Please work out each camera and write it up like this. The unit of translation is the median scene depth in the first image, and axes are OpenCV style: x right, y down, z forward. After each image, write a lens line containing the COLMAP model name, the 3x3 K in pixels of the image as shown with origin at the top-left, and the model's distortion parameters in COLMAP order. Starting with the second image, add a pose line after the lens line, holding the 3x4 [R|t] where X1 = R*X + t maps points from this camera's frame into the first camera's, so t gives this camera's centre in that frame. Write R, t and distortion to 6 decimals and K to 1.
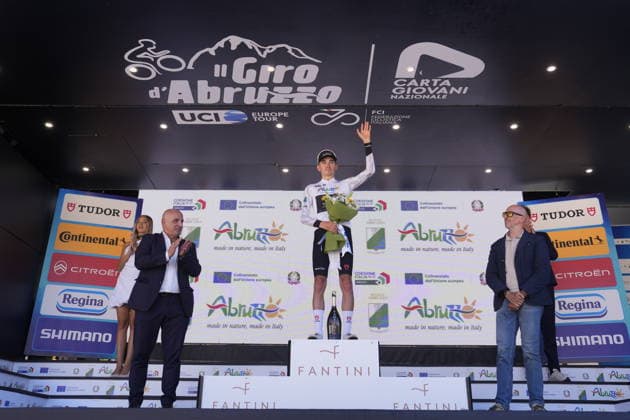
lens RADIAL K [[555.8, 0, 315.0], [0, 555.8, 210.0], [0, 0, 1]] dist [-0.011745, 0.002951]
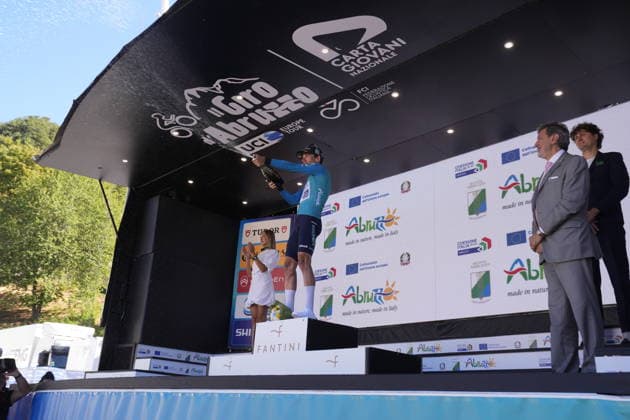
lens RADIAL K [[555.8, 0, 315.0], [0, 555.8, 210.0], [0, 0, 1]] dist [-0.011745, 0.002951]
pose [[0.734581, -0.218791, -0.642278, 0.644205], [0.231724, 0.970567, -0.065596, 0.079496], [0.637726, -0.100645, 0.763660, 0.156941]]
